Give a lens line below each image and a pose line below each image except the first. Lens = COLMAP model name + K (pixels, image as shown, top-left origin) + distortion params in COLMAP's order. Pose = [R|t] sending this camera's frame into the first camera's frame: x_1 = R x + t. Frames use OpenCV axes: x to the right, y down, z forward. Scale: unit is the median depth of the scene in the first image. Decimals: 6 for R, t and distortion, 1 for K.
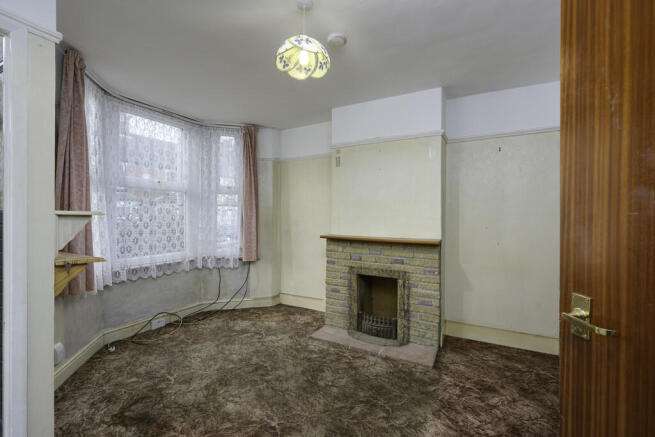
lens RADIAL K [[283.4, 0, 328.7], [0, 283.4, 219.9], [0, 0, 1]] dist [-0.000148, -0.000105]
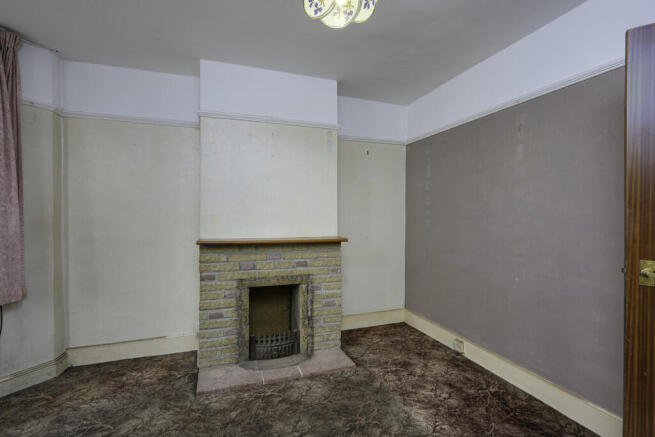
lens RADIAL K [[311.9, 0, 329.2], [0, 311.9, 219.7], [0, 0, 1]] dist [-0.002900, 0.000759]
pose [[0.665923, -0.017995, 0.745803, -0.414836], [0.011165, 0.999837, 0.014156, -0.003734], [-0.745937, -0.001100, 0.666016, 0.291287]]
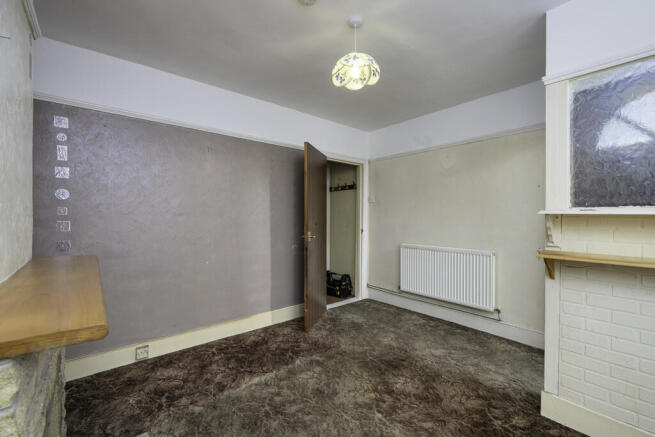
lens RADIAL K [[283.4, 0, 329.3], [0, 283.4, 213.7], [0, 0, 1]] dist [-0.000148, -0.000105]
pose [[-0.933698, -0.005833, 0.358015, -0.238283], [-0.002338, 0.999945, 0.010193, -0.013446], [-0.358055, 0.008680, -0.933660, 1.235887]]
